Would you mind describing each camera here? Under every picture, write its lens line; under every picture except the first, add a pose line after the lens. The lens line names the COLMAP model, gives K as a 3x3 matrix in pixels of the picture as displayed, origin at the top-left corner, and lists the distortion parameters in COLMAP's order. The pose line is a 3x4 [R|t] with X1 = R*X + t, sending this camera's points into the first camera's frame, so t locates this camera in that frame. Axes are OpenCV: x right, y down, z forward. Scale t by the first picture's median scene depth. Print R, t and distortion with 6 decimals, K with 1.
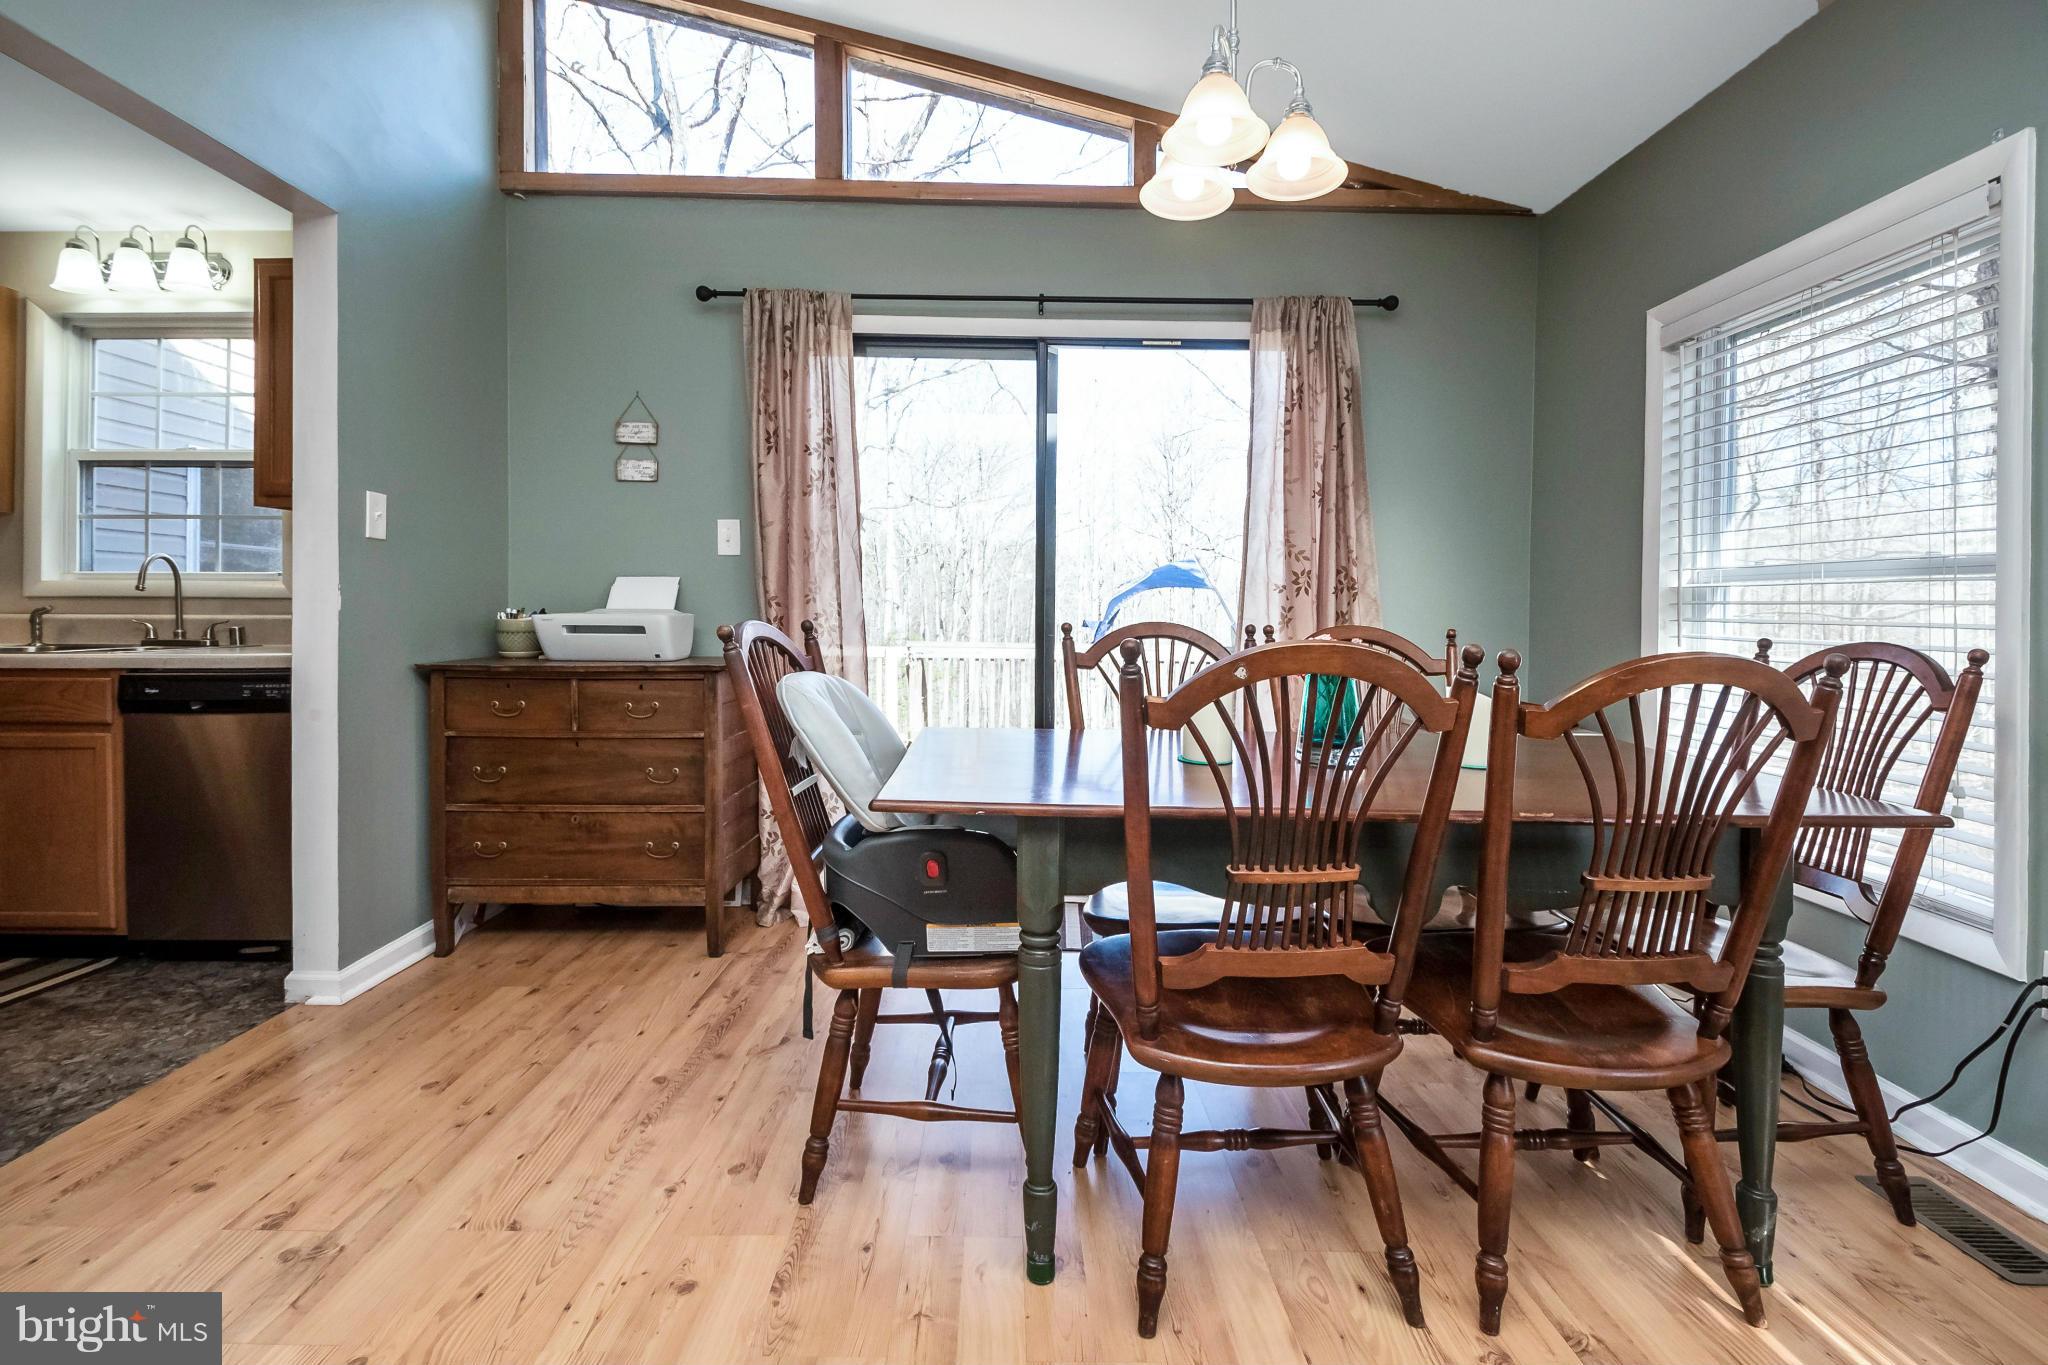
lens RADIAL K [[929.9, 0, 1020.1], [0, 929.9, 627.8], [0, 0, 1]] dist [0.016512, -0.017356]
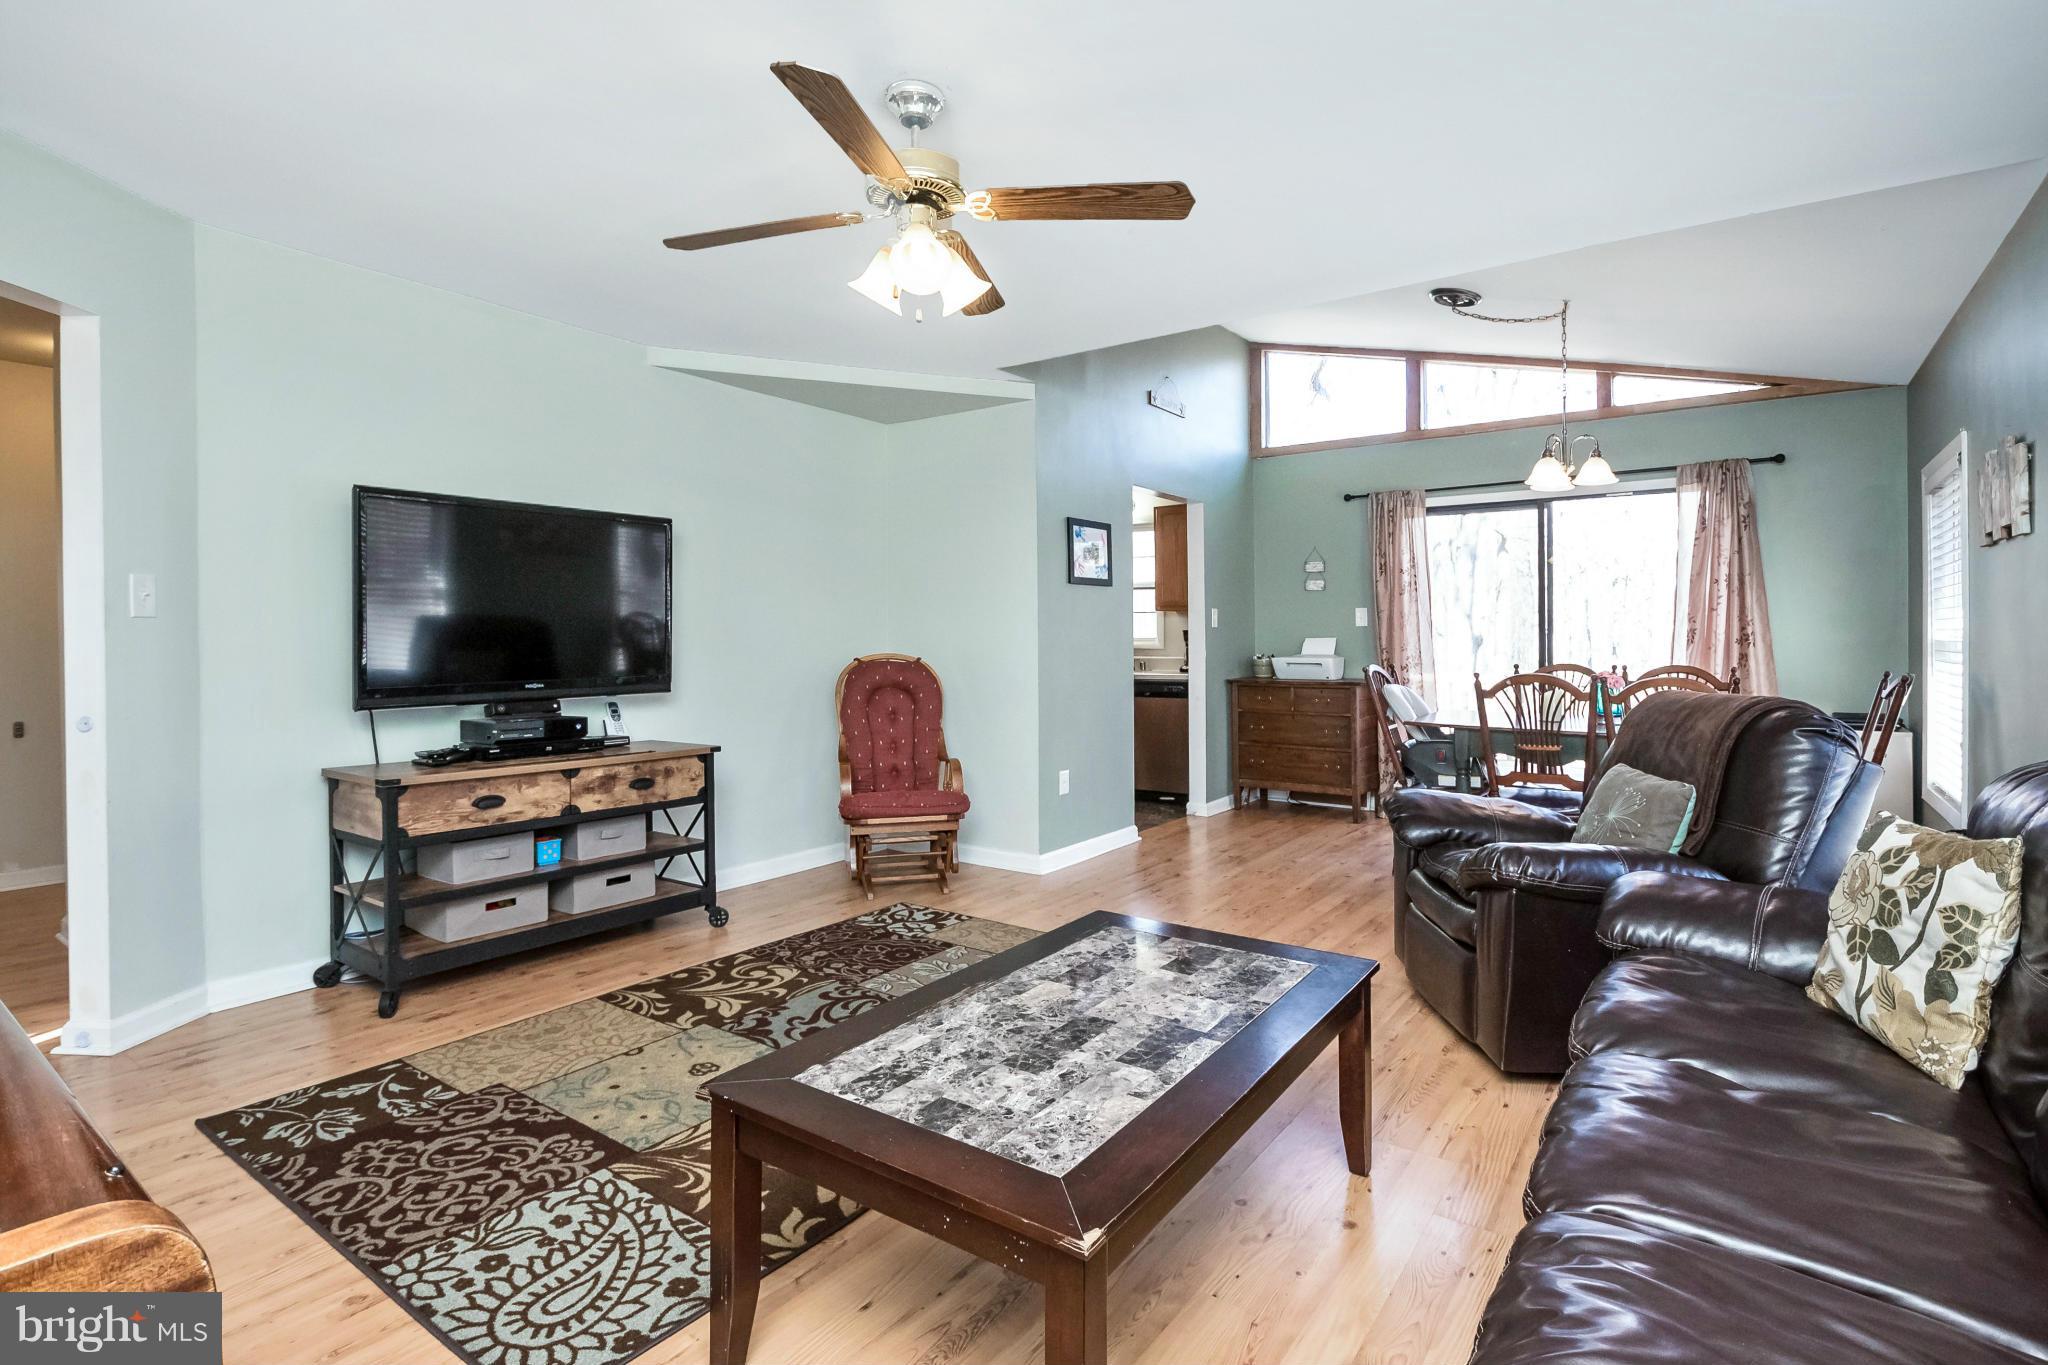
lens RADIAL K [[943.6, 0, 1053.1], [0, 943.6, 651.9], [0, 0, 1]] dist [0.019198, -0.026594]
pose [[0.821147, -0.008915, -0.570647, 0.300456], [0.007118, 0.999960, -0.005379, -0.018997], [0.570672, 0.000355, 0.821178, -1.041907]]
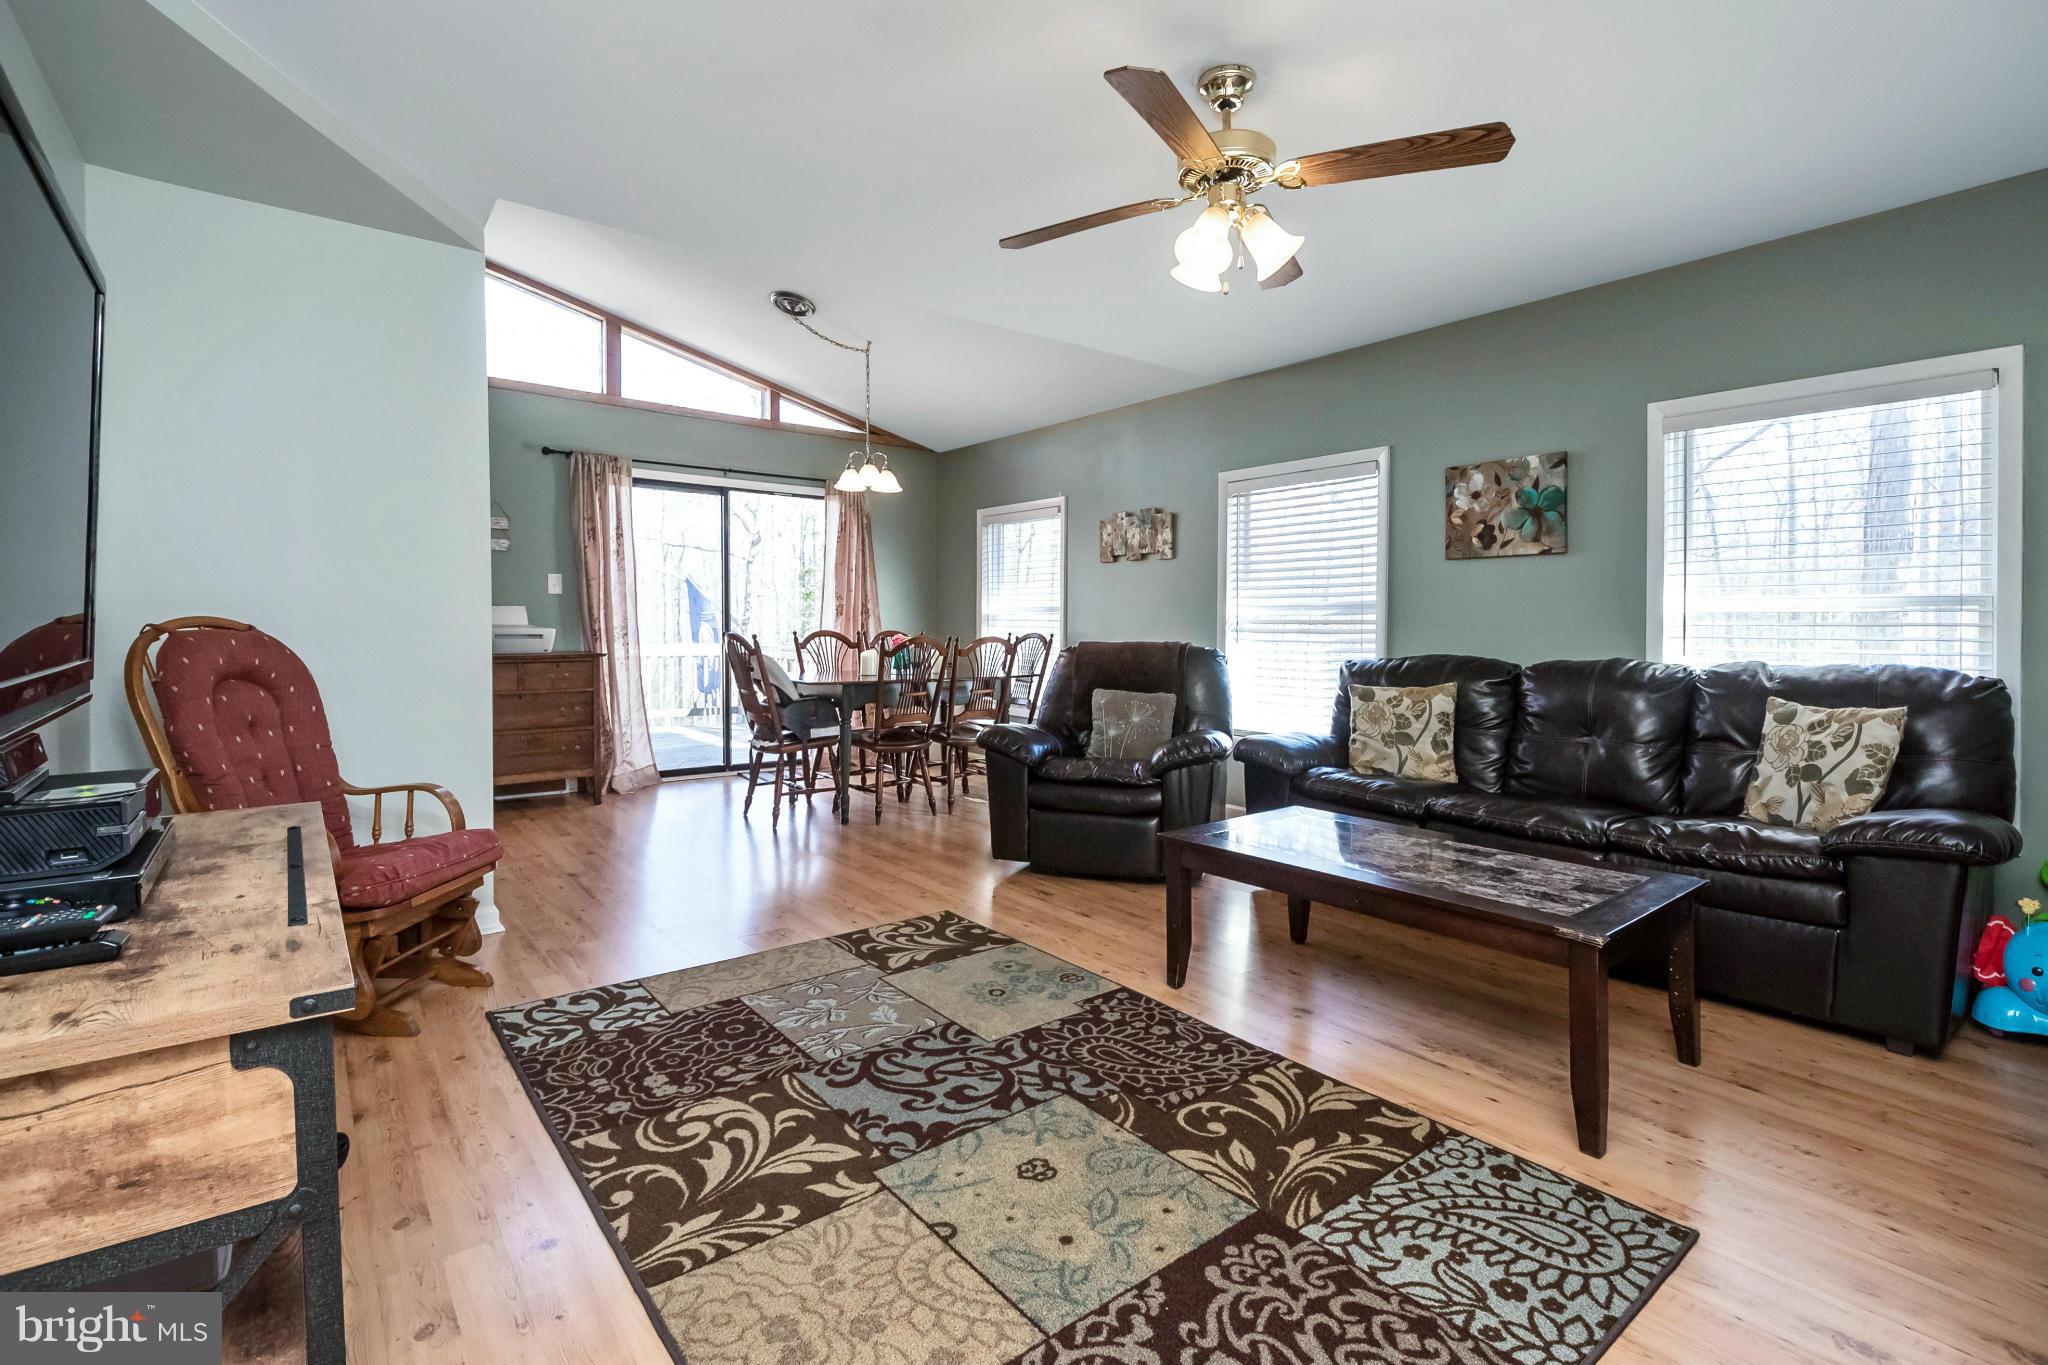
lens RADIAL K [[929.9, 0, 1020.1], [0, 929.9, 627.8], [0, 0, 1]] dist [0.016512, -0.017356]
pose [[0.798323, -0.008915, 0.602164, -0.706815], [0.009277, 0.999954, 0.002506, -0.010393], [-0.602158, 0.003586, 0.798369, -1.010012]]
